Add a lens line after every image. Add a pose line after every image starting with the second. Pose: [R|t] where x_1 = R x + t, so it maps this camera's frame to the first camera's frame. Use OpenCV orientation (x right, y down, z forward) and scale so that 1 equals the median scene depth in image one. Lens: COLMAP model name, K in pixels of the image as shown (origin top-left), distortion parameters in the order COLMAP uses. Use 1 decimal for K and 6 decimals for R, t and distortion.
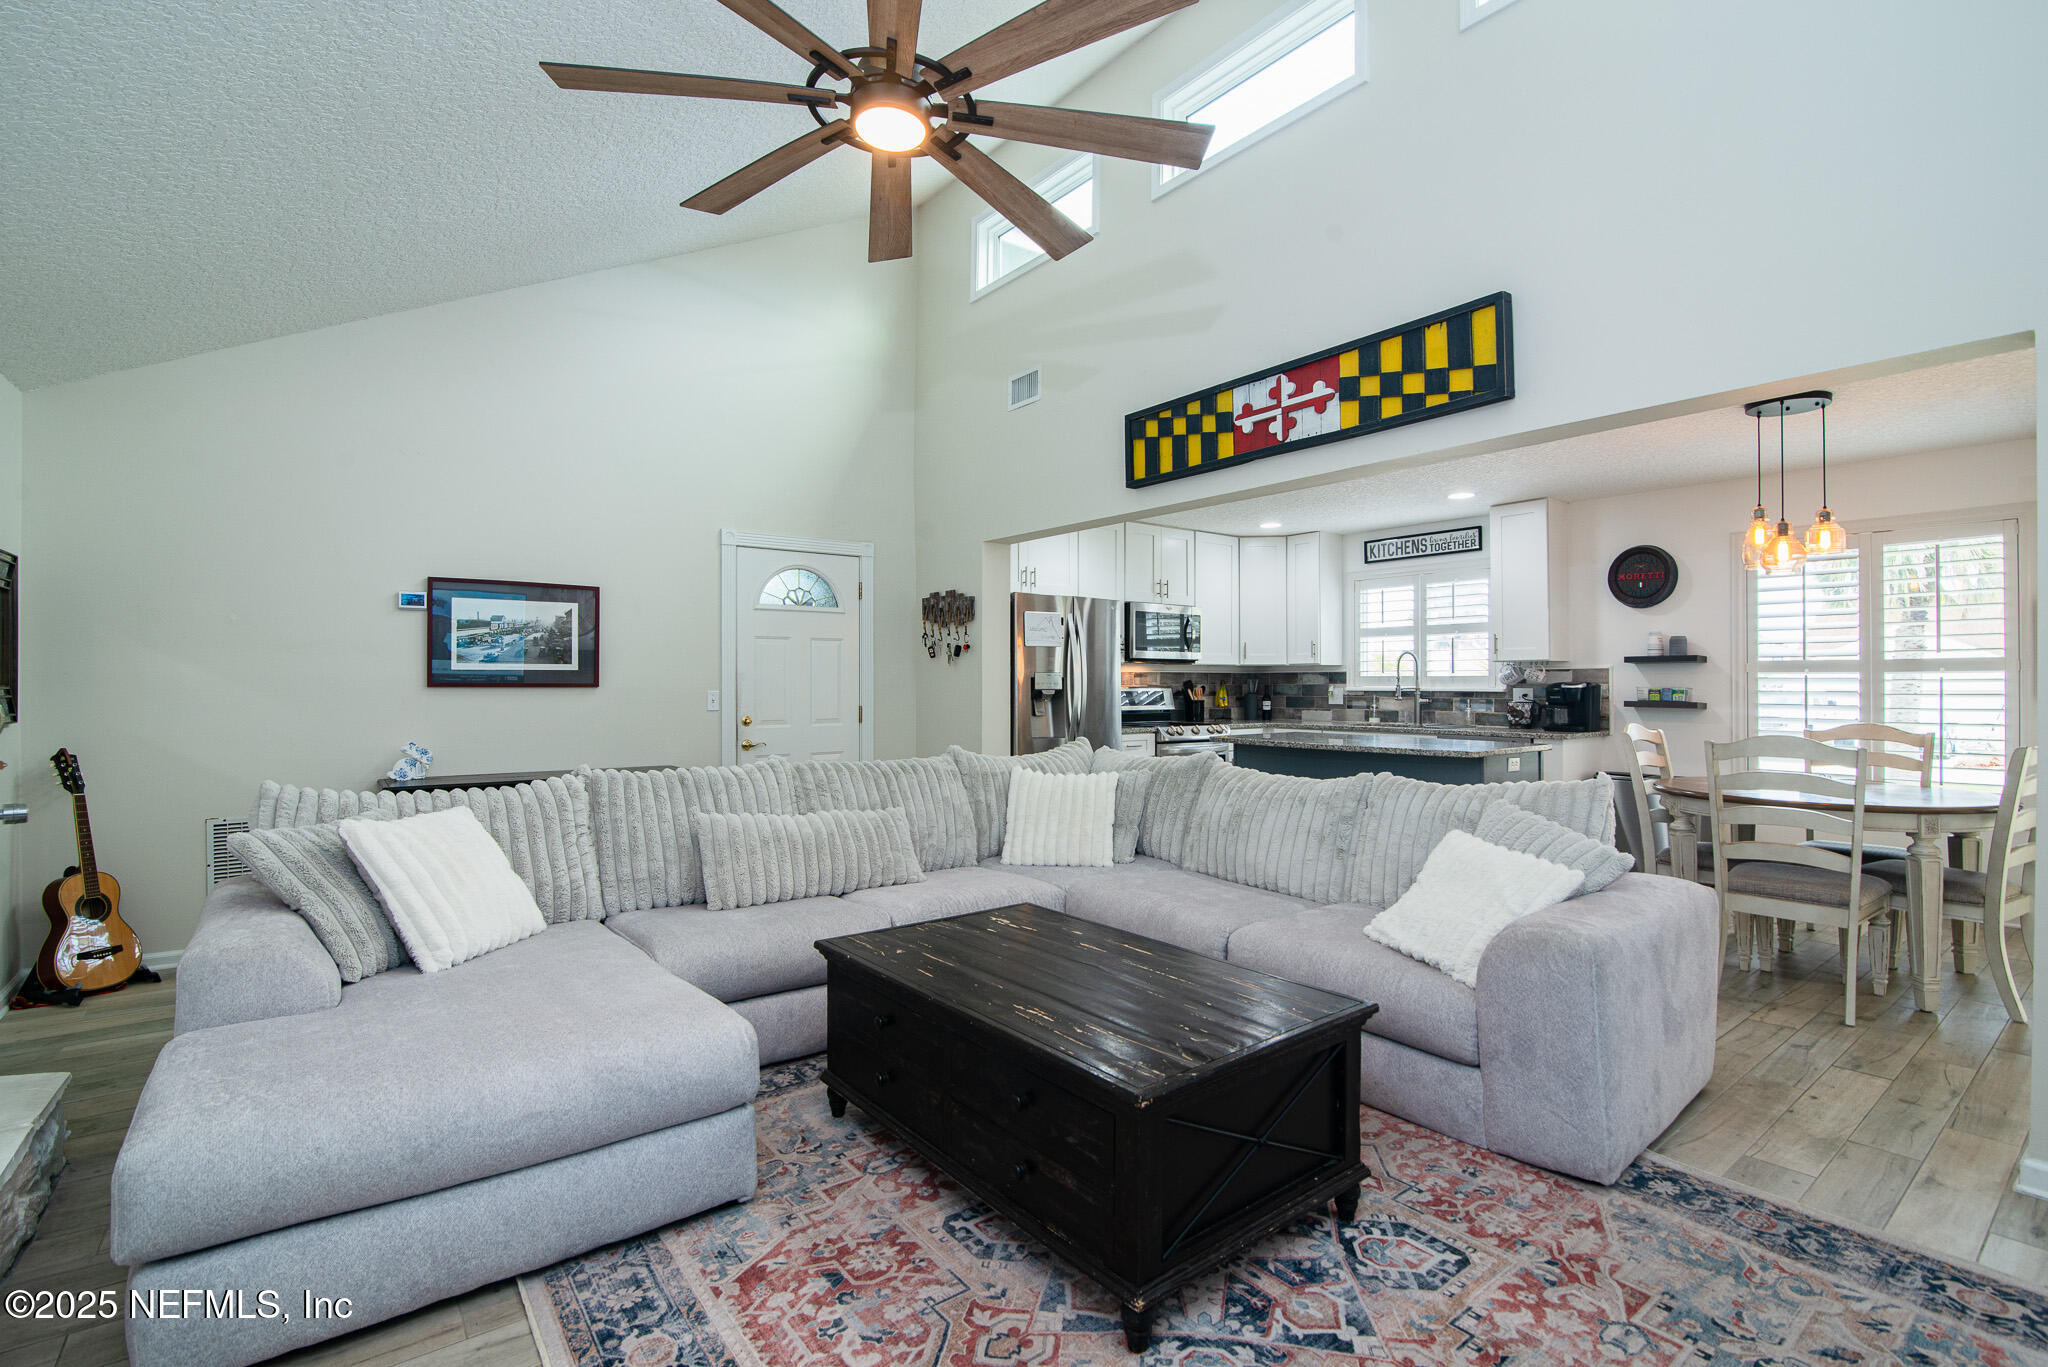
lens RADIAL K [[938.9, 0, 1018.6], [0, 938.9, 685.5], [0, 0, 1]] dist [-0.020774, 0.000797]
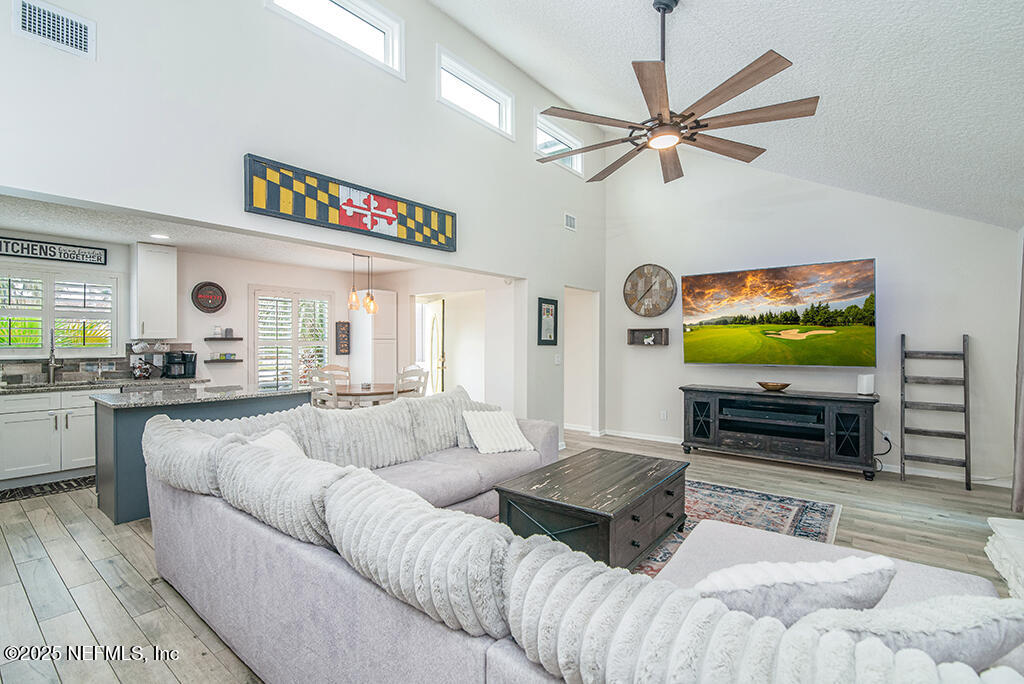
lens RADIAL K [[469.4, 0, 511.4], [0, 469.4, 342.8], [0, 0, 1]] dist [-0.020774, 0.000797]
pose [[-0.245922, -0.004484, 0.969279, -0.469579], [-0.000646, 0.999990, 0.004463, -0.025493], [-0.969289, 0.000471, -0.245922, 0.641098]]
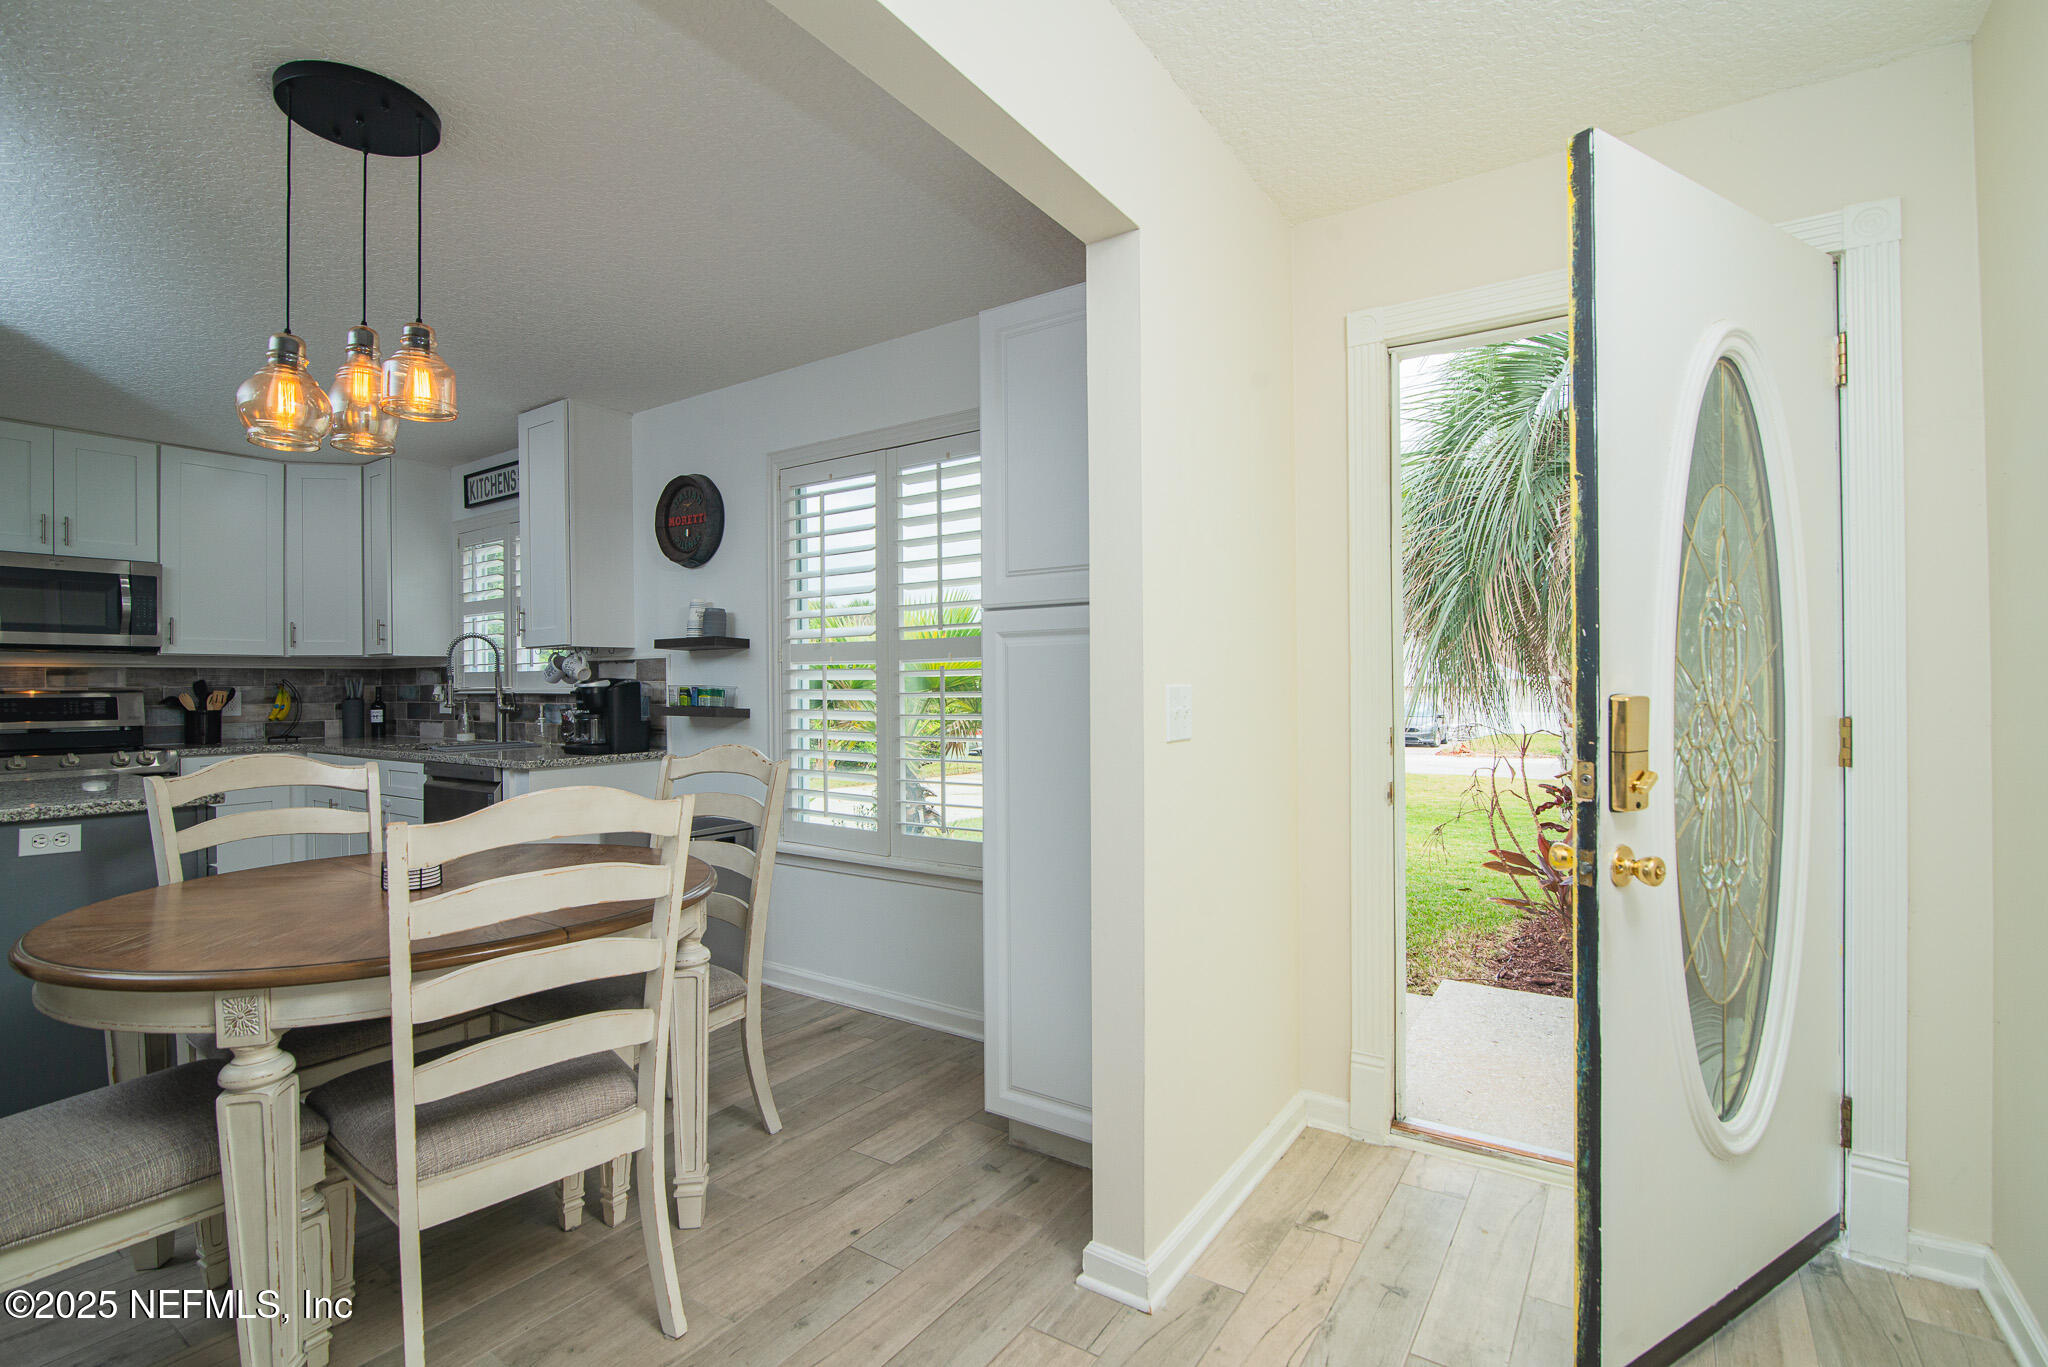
lens RADIAL K [[938.9, 0, 1021.1], [0, 938.9, 683.1], [0, 0, 1]] dist [-0.020774, 0.000797]
pose [[0.950219, -0.005518, 0.311534, 0.710101], [0.006713, 0.999974, -0.002765, 0.003406], [-0.311510, 0.004719, 0.950231, 0.295472]]
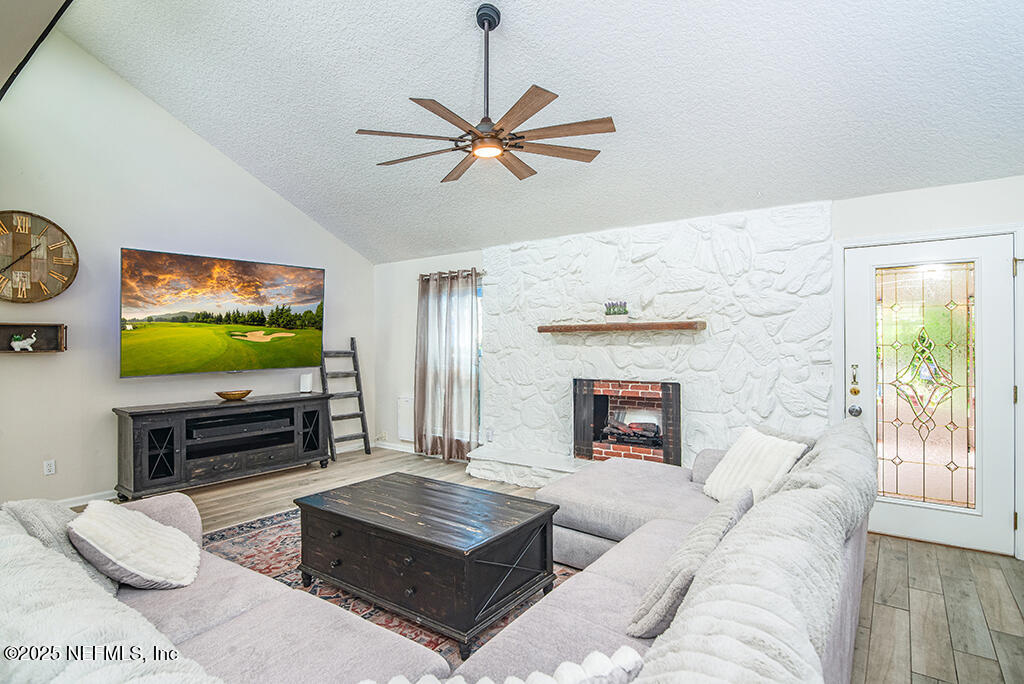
lens RADIAL K [[518.6, 0, 497.7], [0, 518.6, 333.1], [0, 0, 1]] dist [-0.010748, -0.000693]
pose [[-0.966497, -0.000211, -0.256676, 0.093486], [0.004170, 0.999855, -0.016525, -0.026783], [0.256643, -0.017042, -0.966356, 0.906005]]
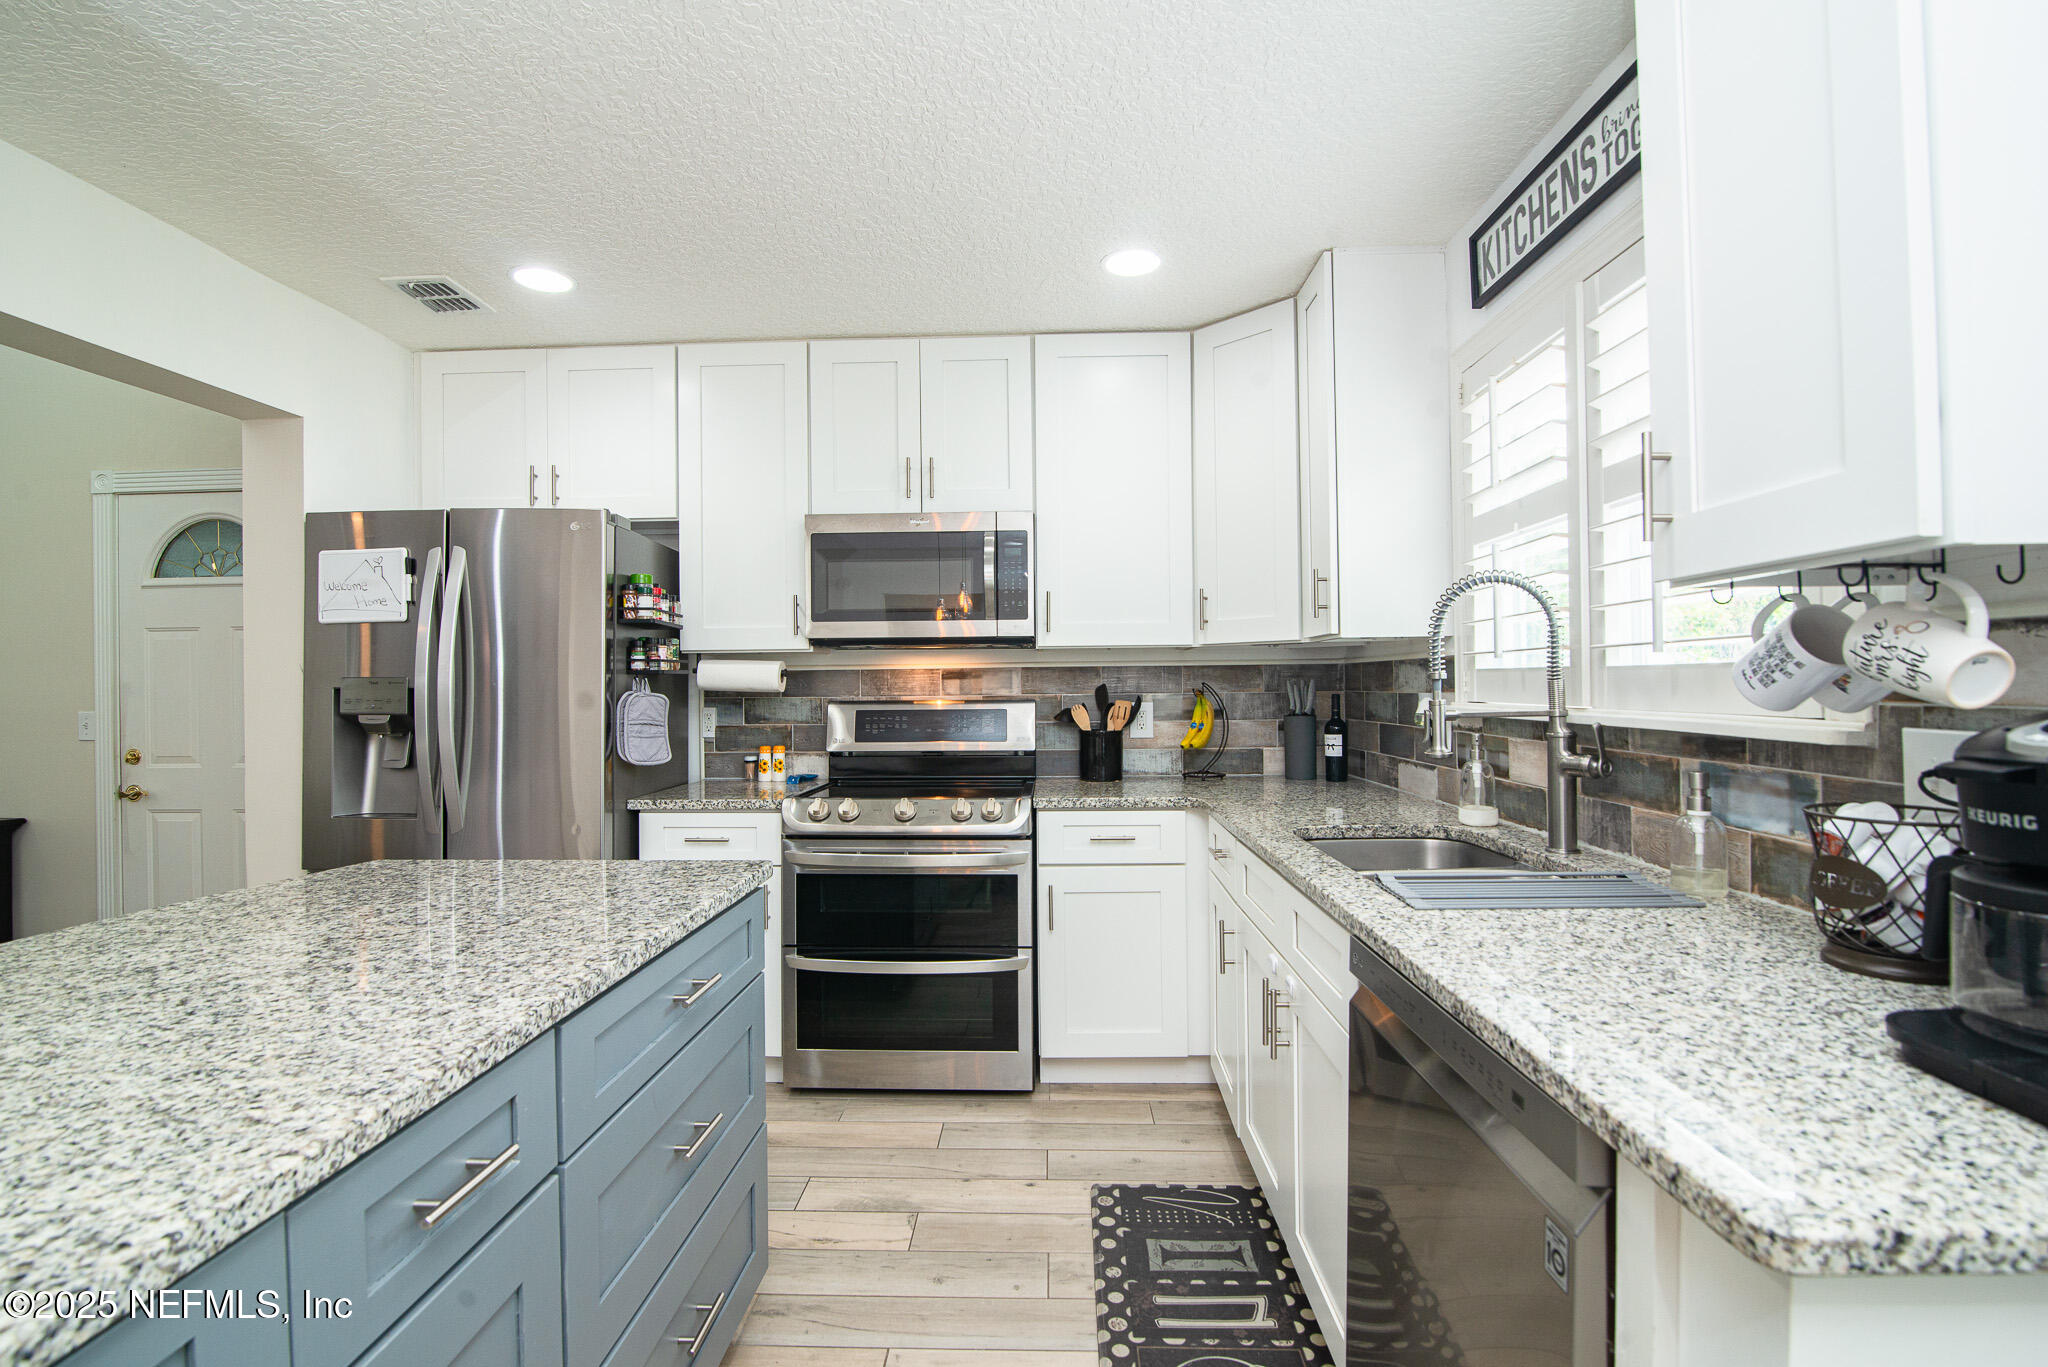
lens RADIAL K [[938.9, 0, 1018.2], [0, 938.9, 682.4], [0, 0, 1]] dist [-0.020774, 0.000797]
pose [[0.771533, -0.007029, -0.636151, 0.587419], [0.008254, 0.999965, -0.001039, -0.008270], [0.636136, -0.004449, 0.771564, 0.865779]]
